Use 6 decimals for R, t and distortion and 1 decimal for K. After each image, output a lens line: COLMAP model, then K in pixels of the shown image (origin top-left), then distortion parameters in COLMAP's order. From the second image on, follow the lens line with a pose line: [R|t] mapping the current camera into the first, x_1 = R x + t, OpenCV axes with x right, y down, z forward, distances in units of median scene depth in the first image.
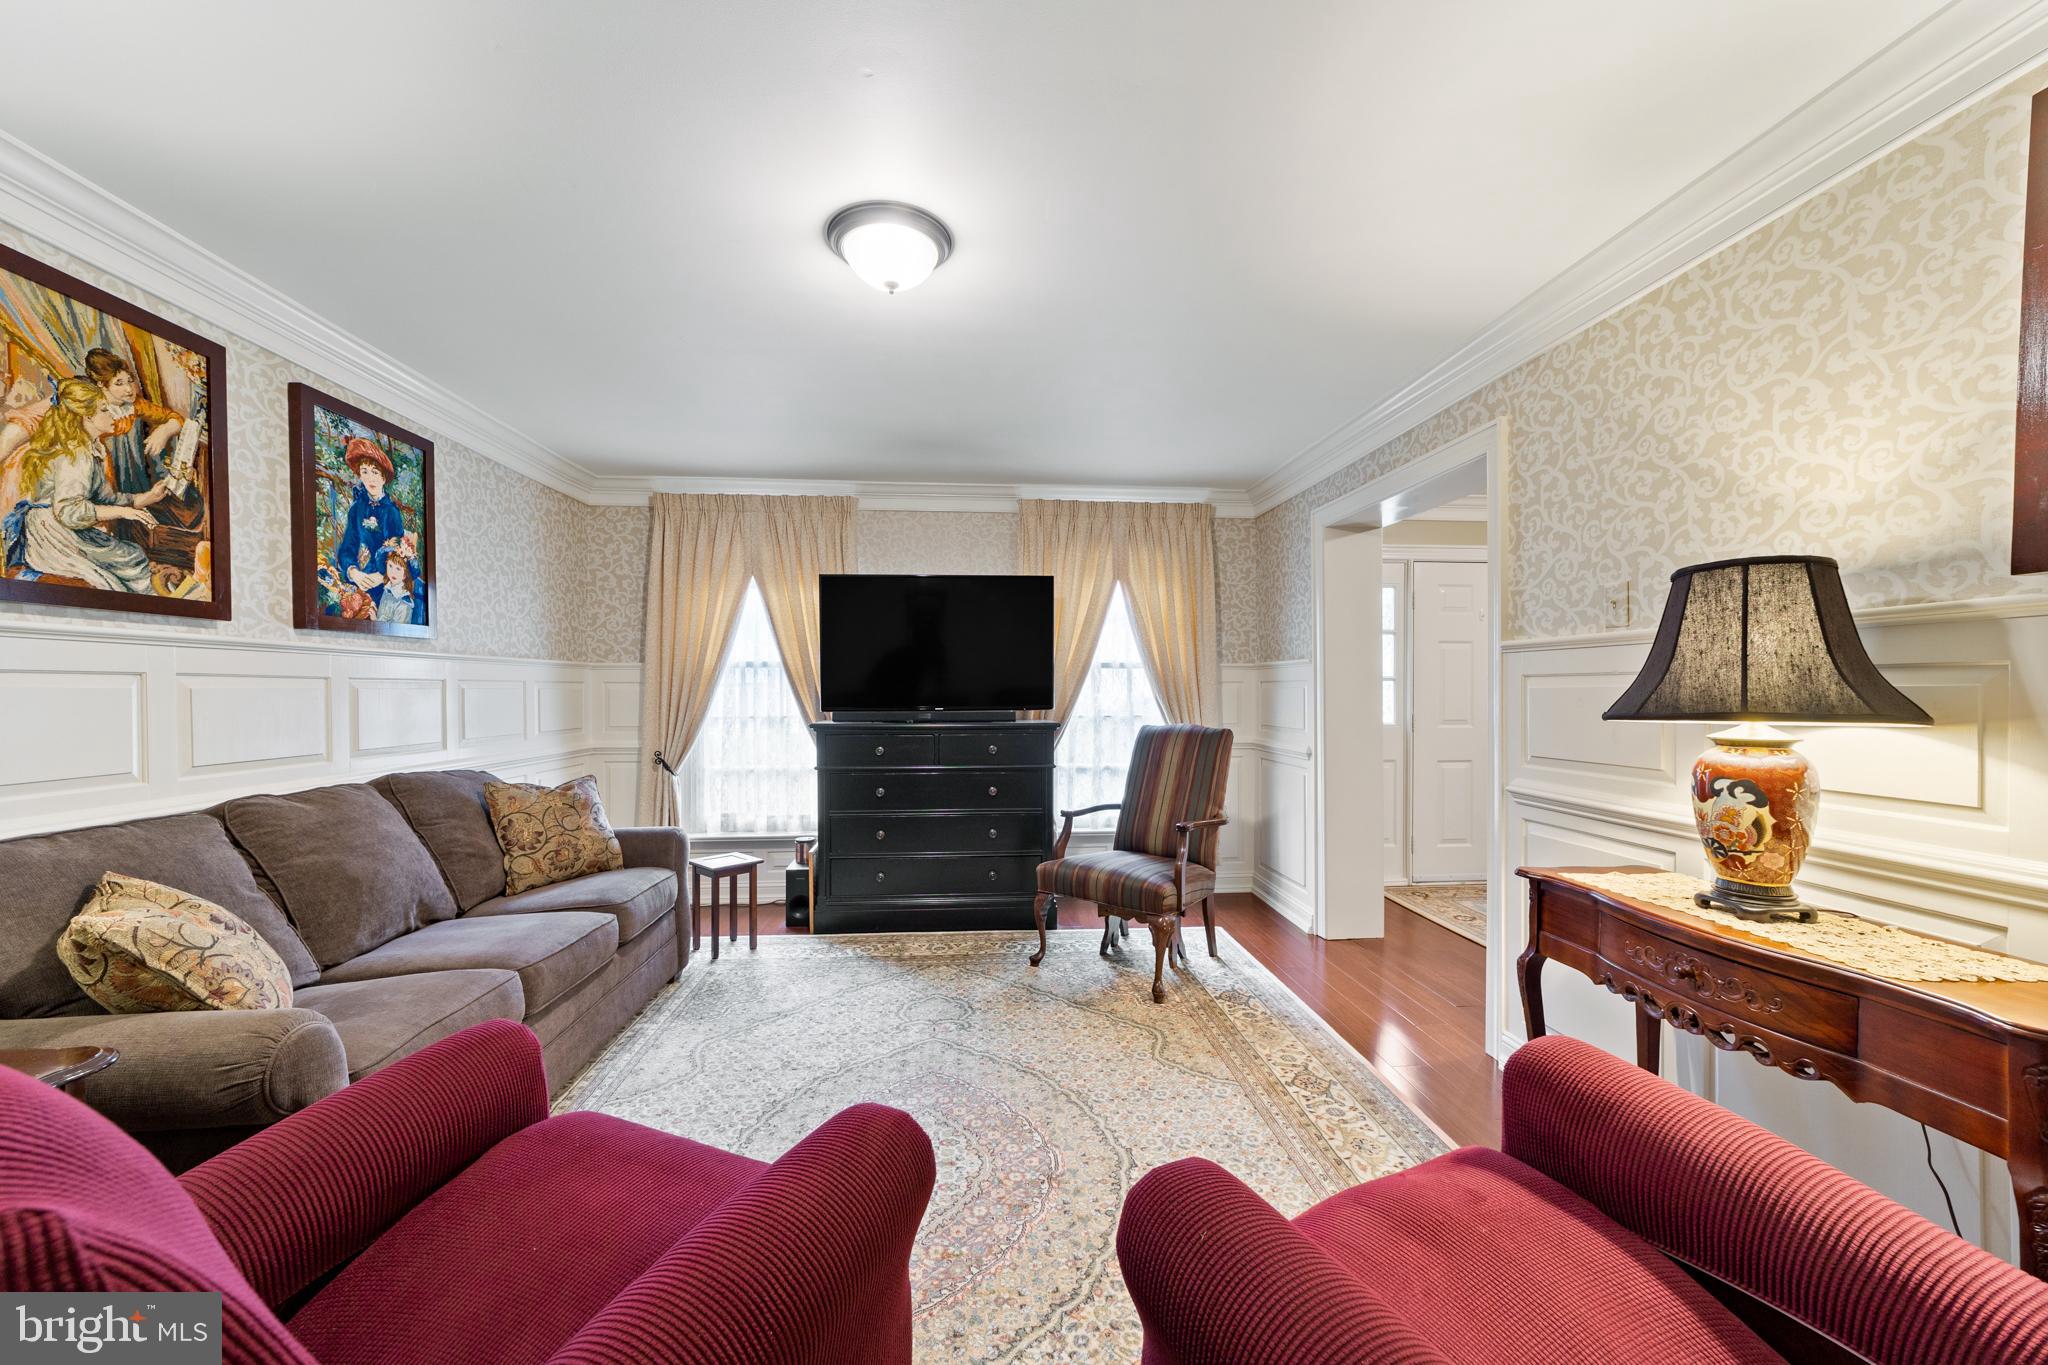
lens RADIAL K [[789.6, 0, 1022.0], [0, 789.6, 685.3], [0, 0, 1]] dist [-0.006350, 0.005304]
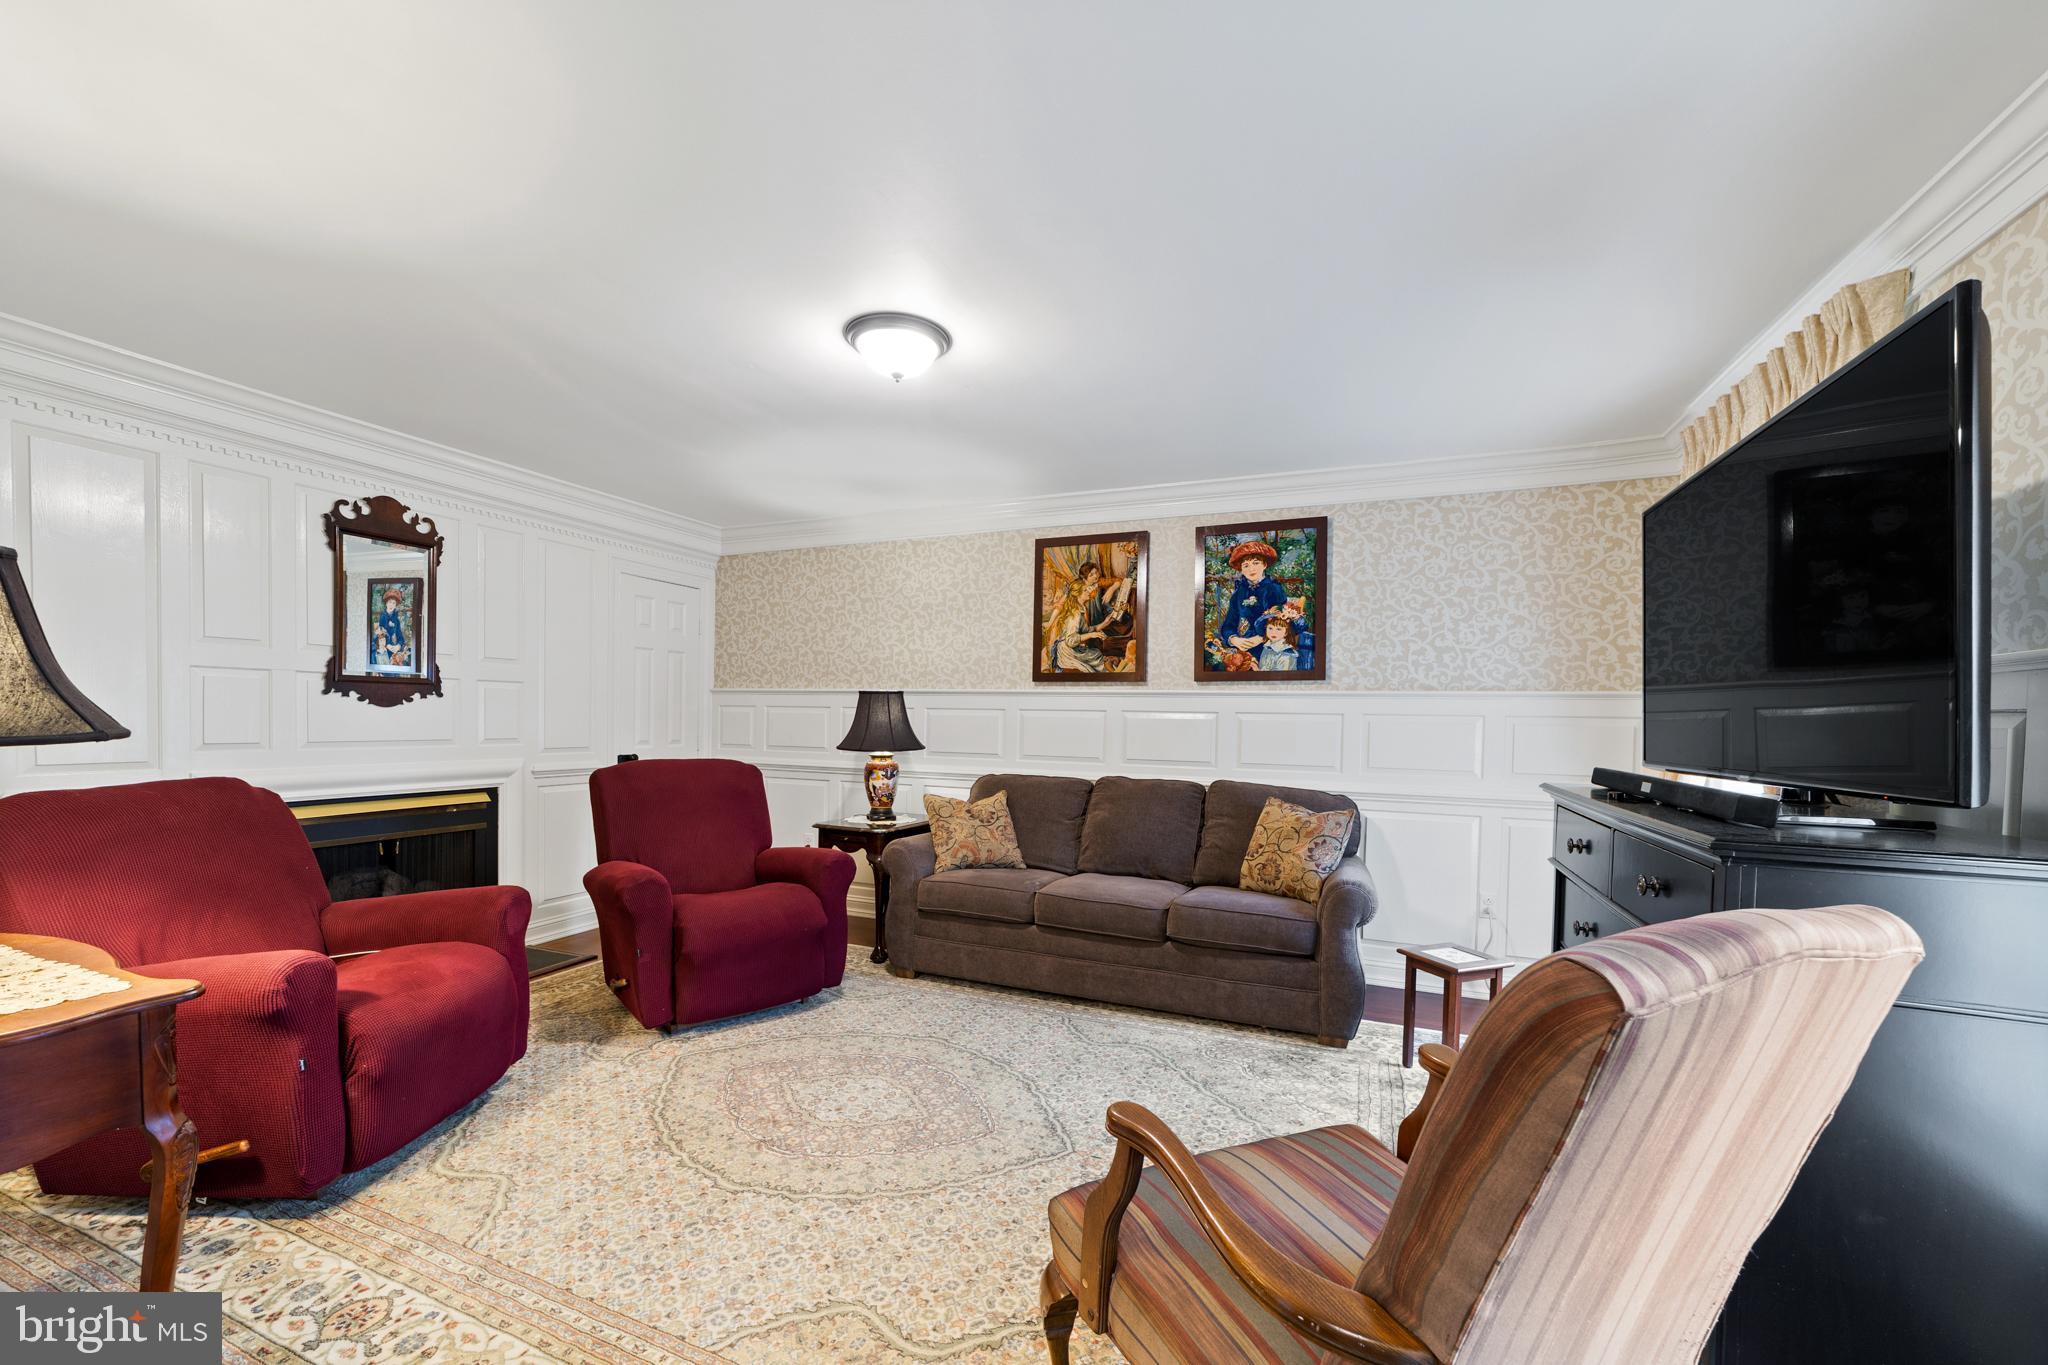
lens RADIAL K [[789.6, 0, 1017.8], [0, 789.6, 732.2], [0, 0, 1]] dist [-0.006350, 0.005304]
pose [[-0.448539, 0.010320, -0.893703, 0.633663], [-0.011259, 0.999789, 0.017195, 0.006372], [0.893692, 0.017775, -0.448329, 1.316116]]
